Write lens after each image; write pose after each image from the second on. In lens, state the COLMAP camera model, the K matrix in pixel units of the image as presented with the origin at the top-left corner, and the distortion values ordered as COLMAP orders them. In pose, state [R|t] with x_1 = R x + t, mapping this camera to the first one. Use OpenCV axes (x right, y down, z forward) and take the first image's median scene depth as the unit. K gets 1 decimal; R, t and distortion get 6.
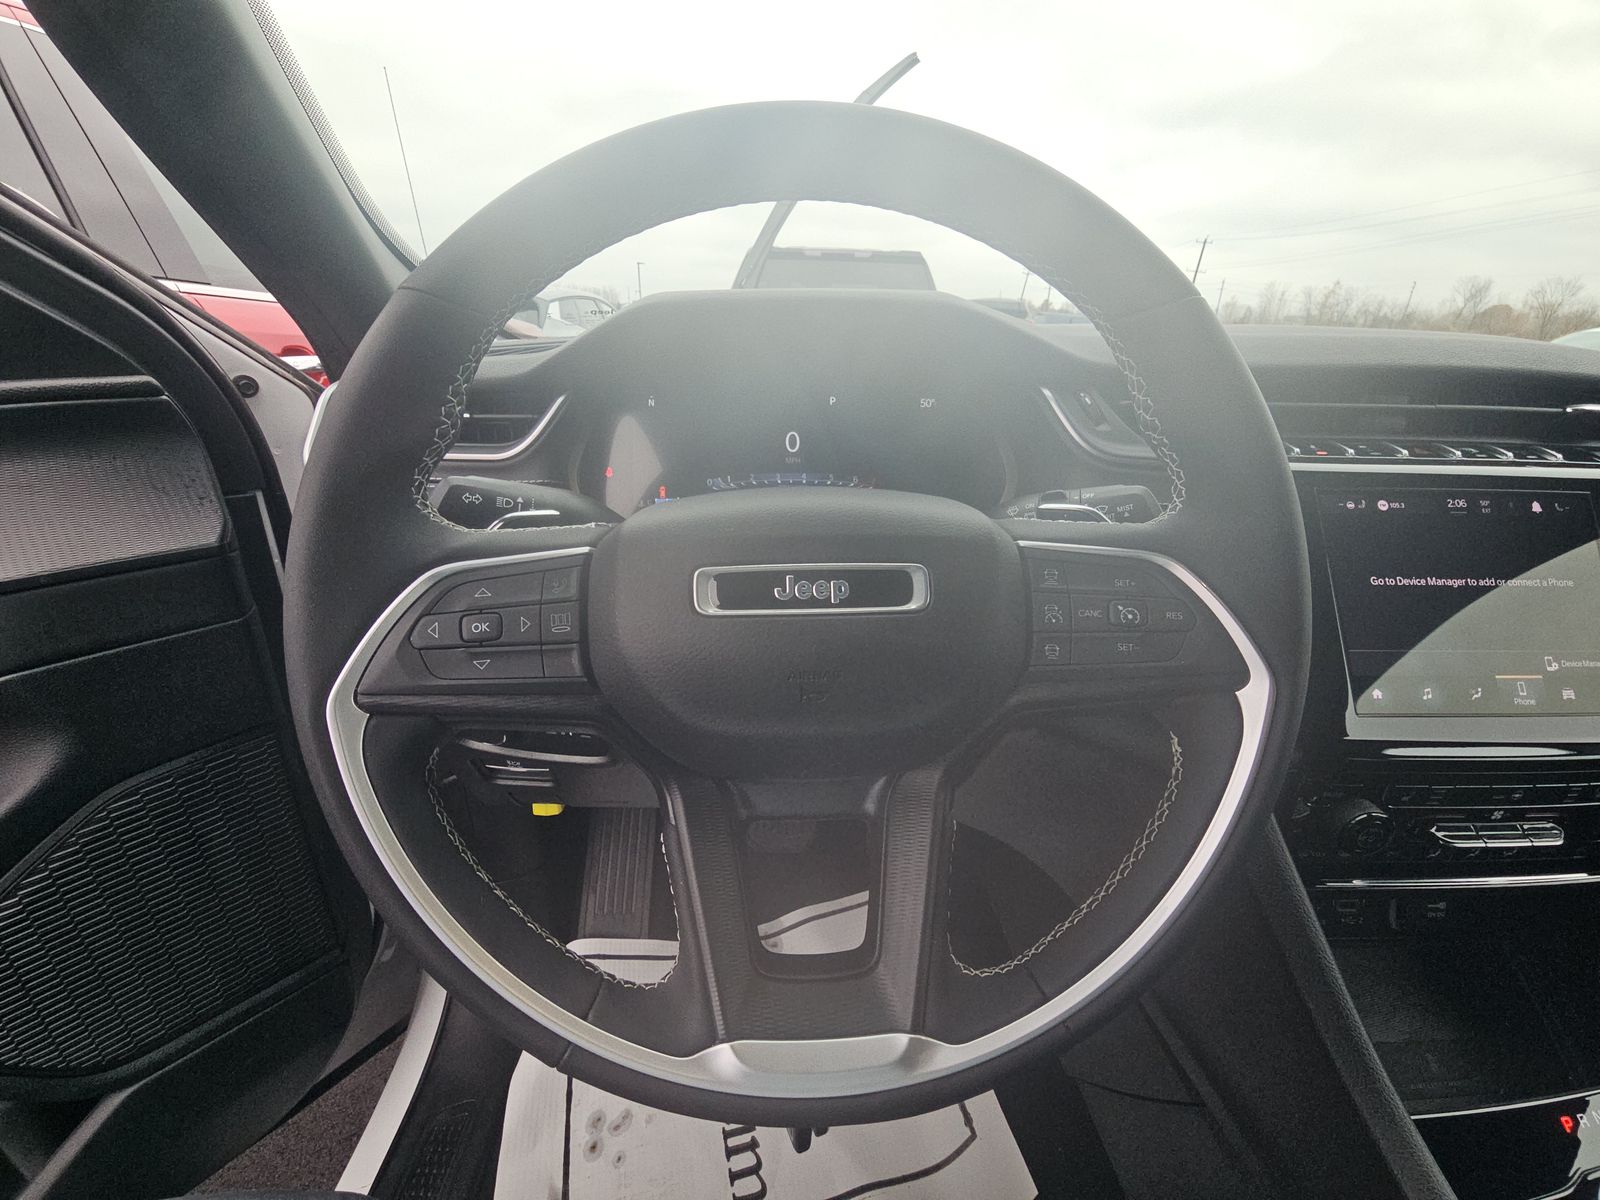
lens RADIAL K [[657.4, 0, 800.0], [0, 657.4, 600.0], [0, 0, 1]] dist [0.012508, -0.012695]
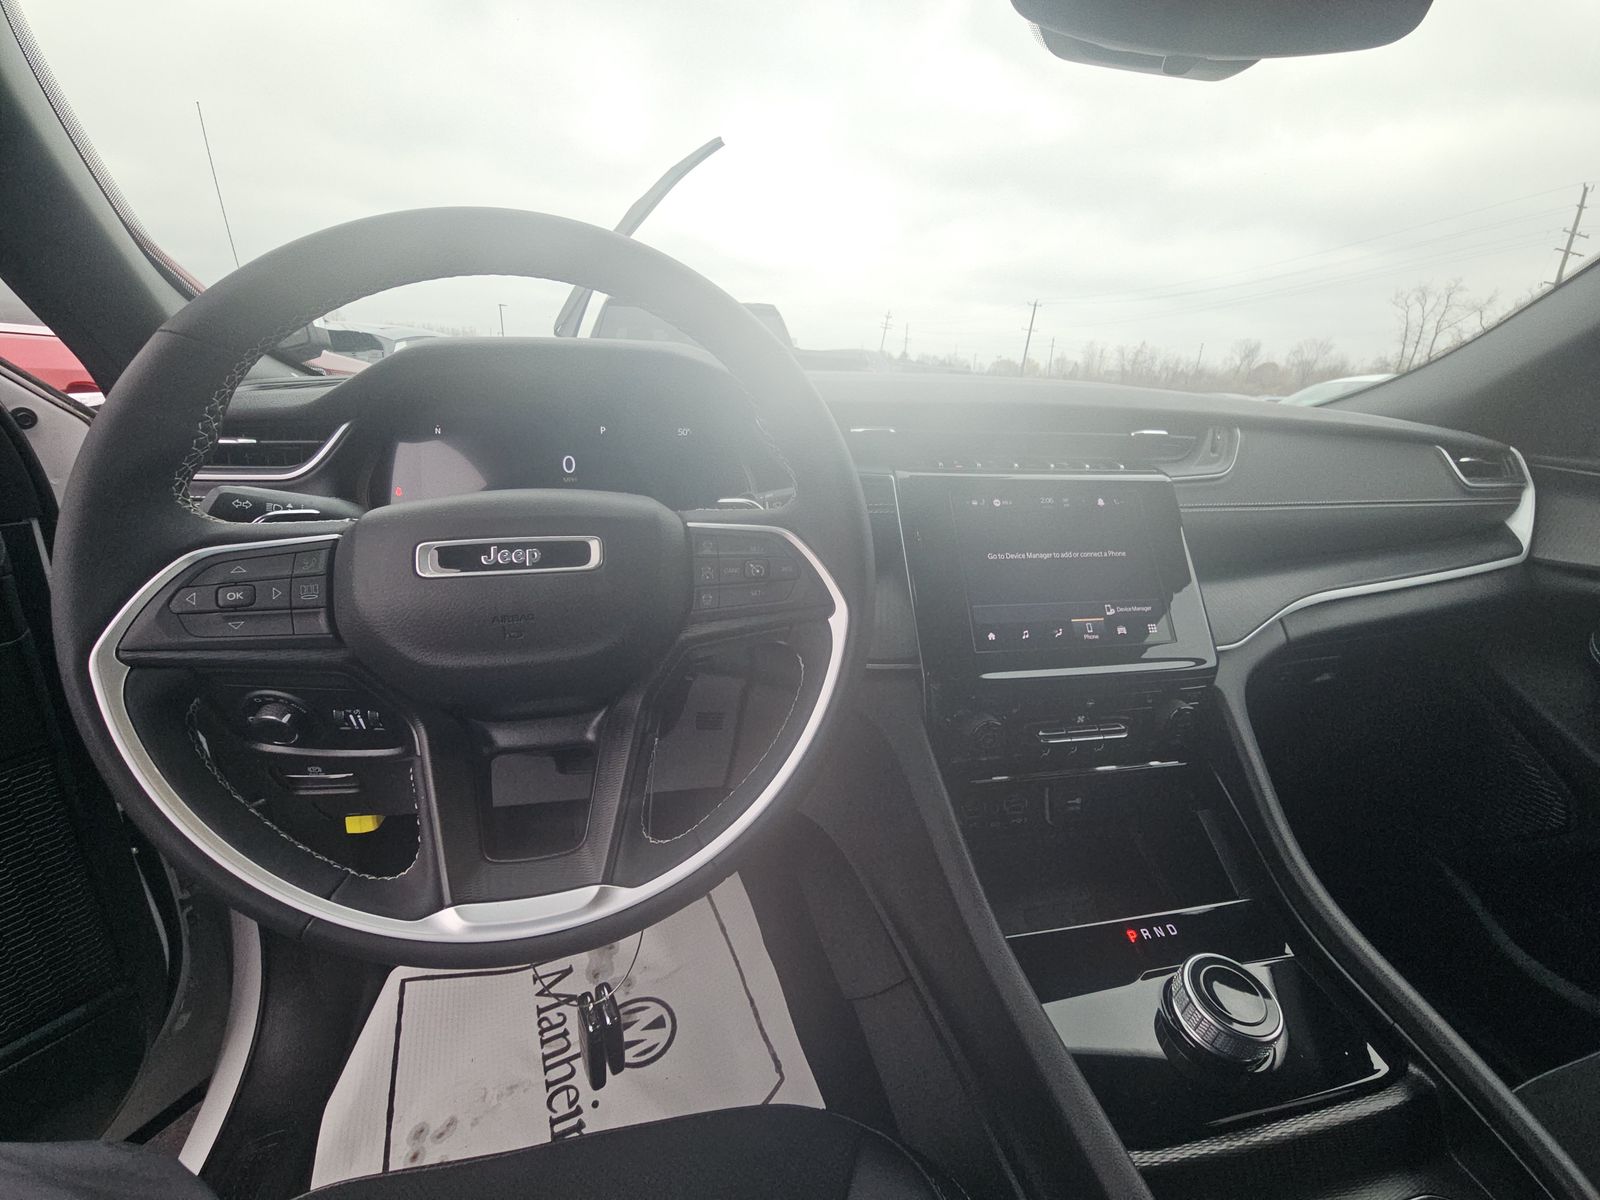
lens RADIAL K [[657.1, 0, 800.0], [0, 657.1, 600.0], [0, 0, 1]] dist [0.000619, -0.000346]
pose [[0.983657, -0.042232, 0.175029, 0.337949], [0.052760, 0.997039, -0.055941, 0.168641], [-0.172148, 0.064261, 0.982973, -0.395195]]
